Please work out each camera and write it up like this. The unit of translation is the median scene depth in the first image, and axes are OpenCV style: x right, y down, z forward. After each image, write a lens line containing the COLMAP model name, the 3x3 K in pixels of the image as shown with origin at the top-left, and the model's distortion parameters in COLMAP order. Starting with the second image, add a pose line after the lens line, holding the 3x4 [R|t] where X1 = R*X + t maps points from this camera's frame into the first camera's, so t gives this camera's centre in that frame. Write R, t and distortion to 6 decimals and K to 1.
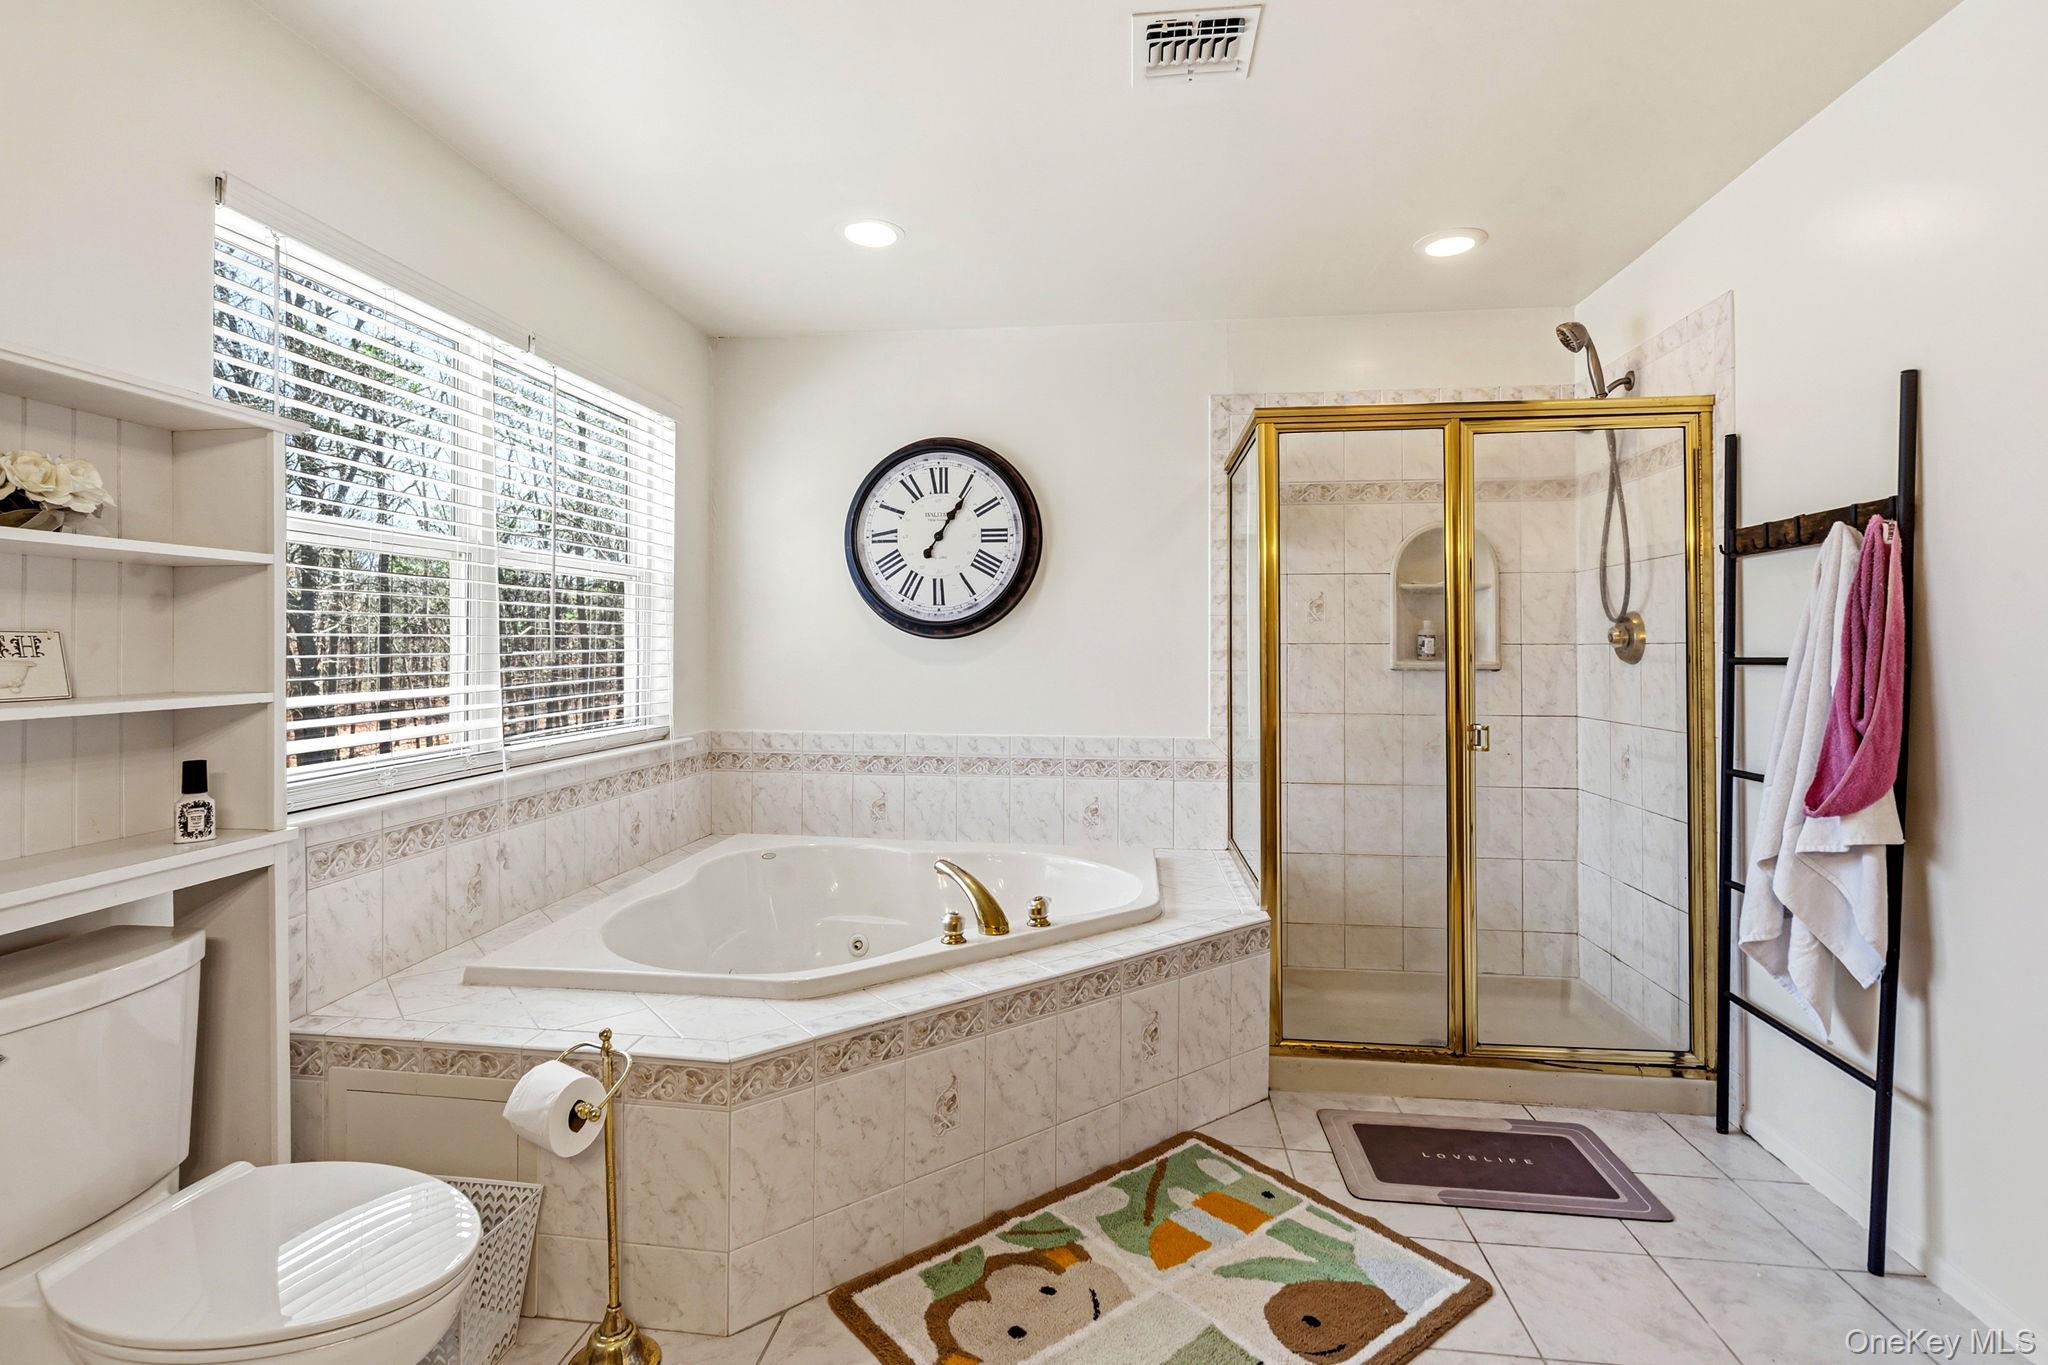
lens RADIAL K [[991.9, 0, 1017.5], [0, 991.9, 641.5], [0, 0, 1]] dist [-0.004169, 0.000101]
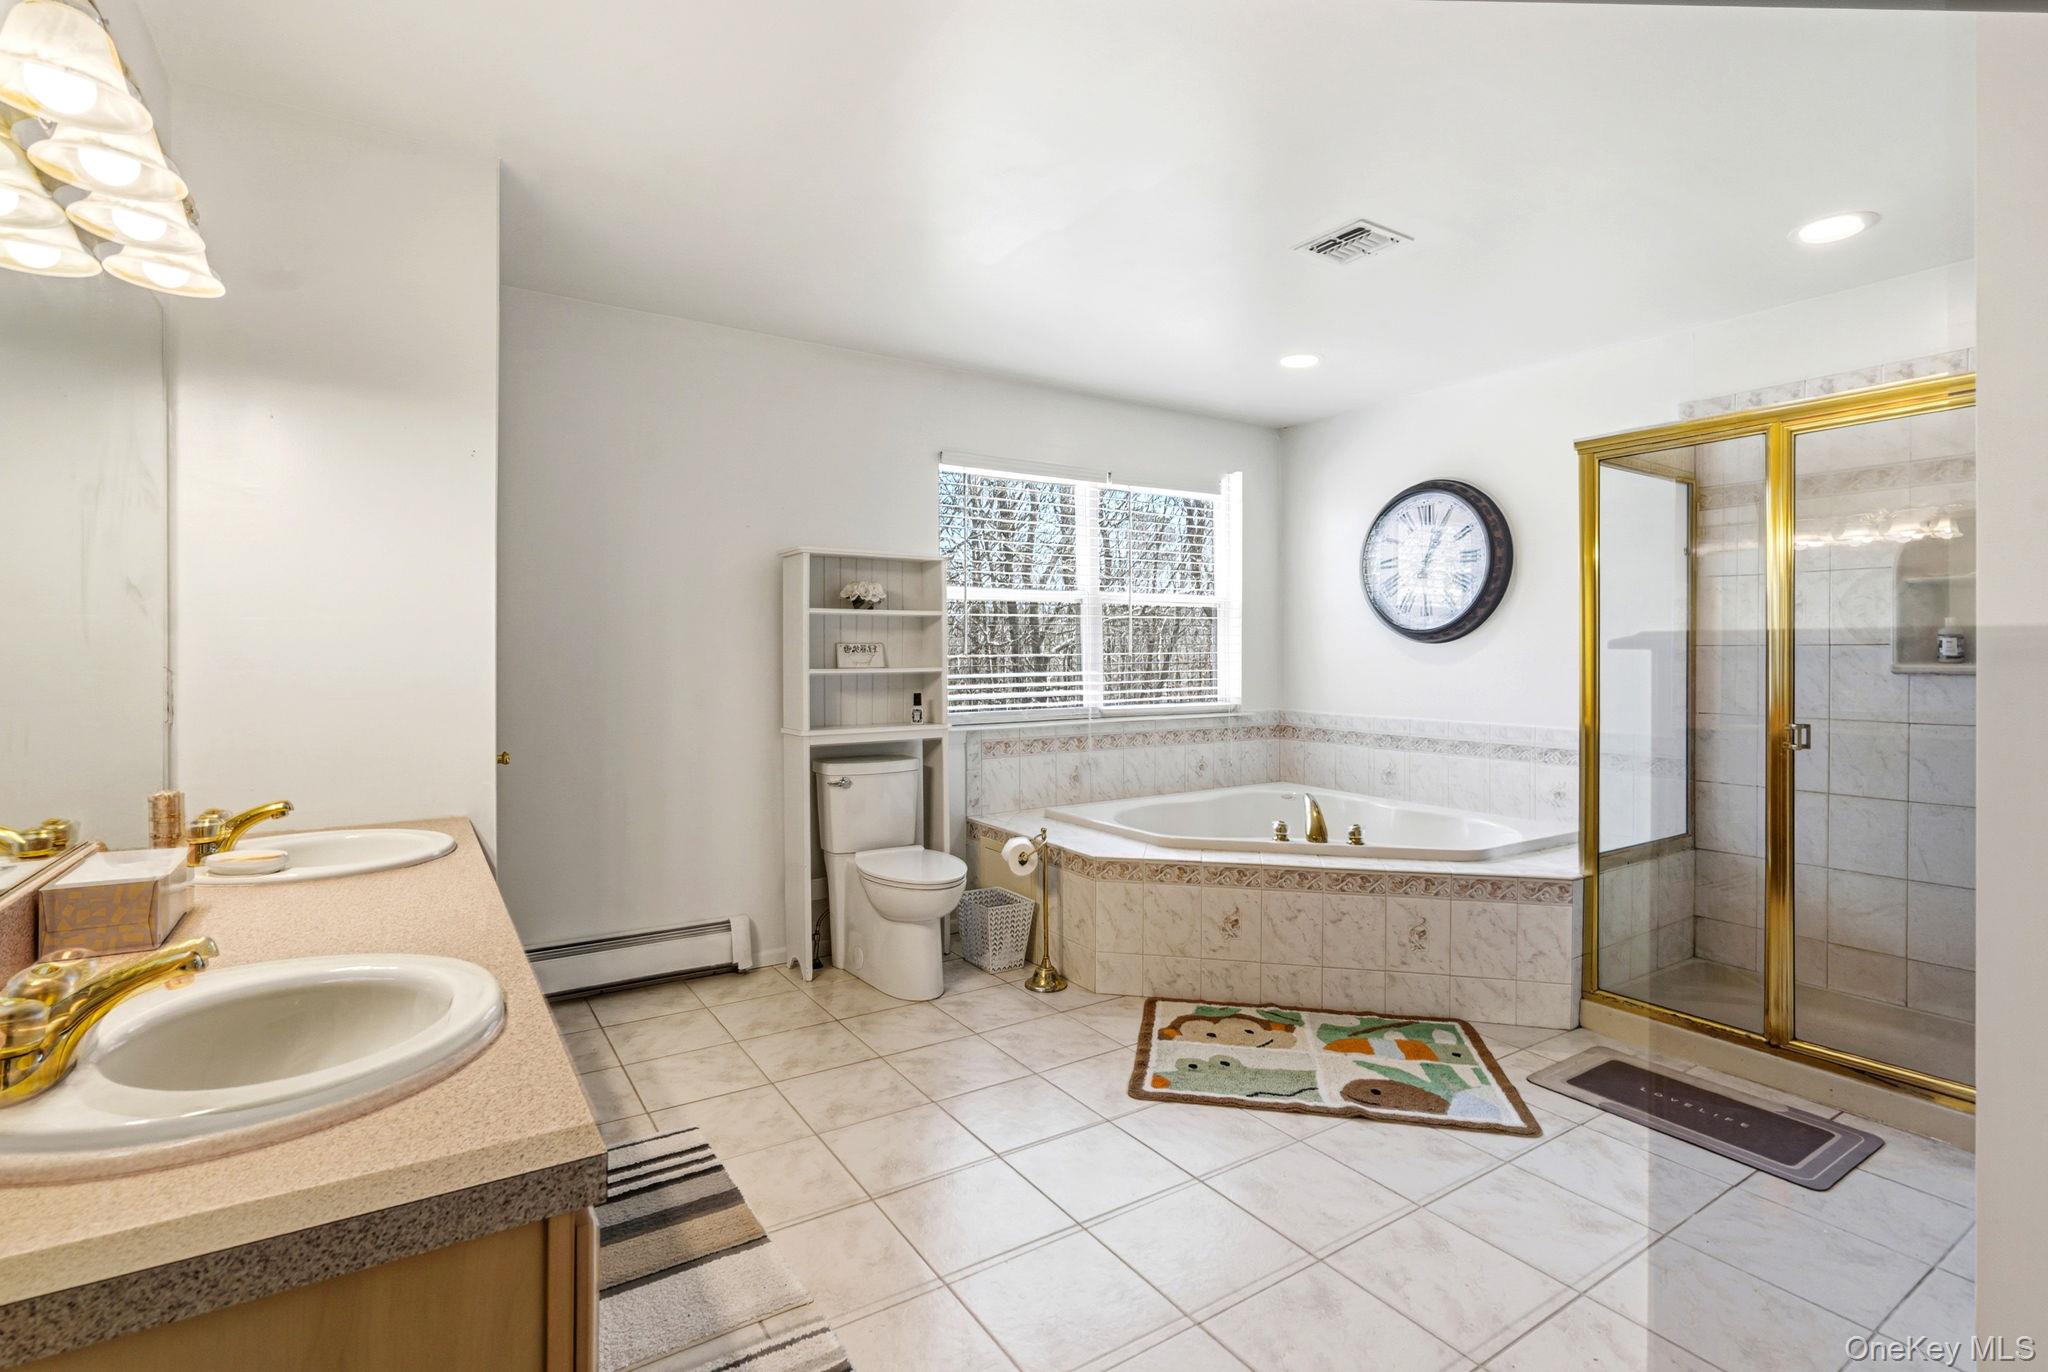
lens RADIAL K [[945.6, 0, 1008.9], [0, 945.6, 669.5], [0, 0, 1]] dist [0.000762, 0.000755]
pose [[0.649106, 0.012350, -0.760597, 0.775596], [0.004972, 0.999778, 0.020476, 0.005463], [0.760681, -0.017073, 0.648901, -0.269696]]
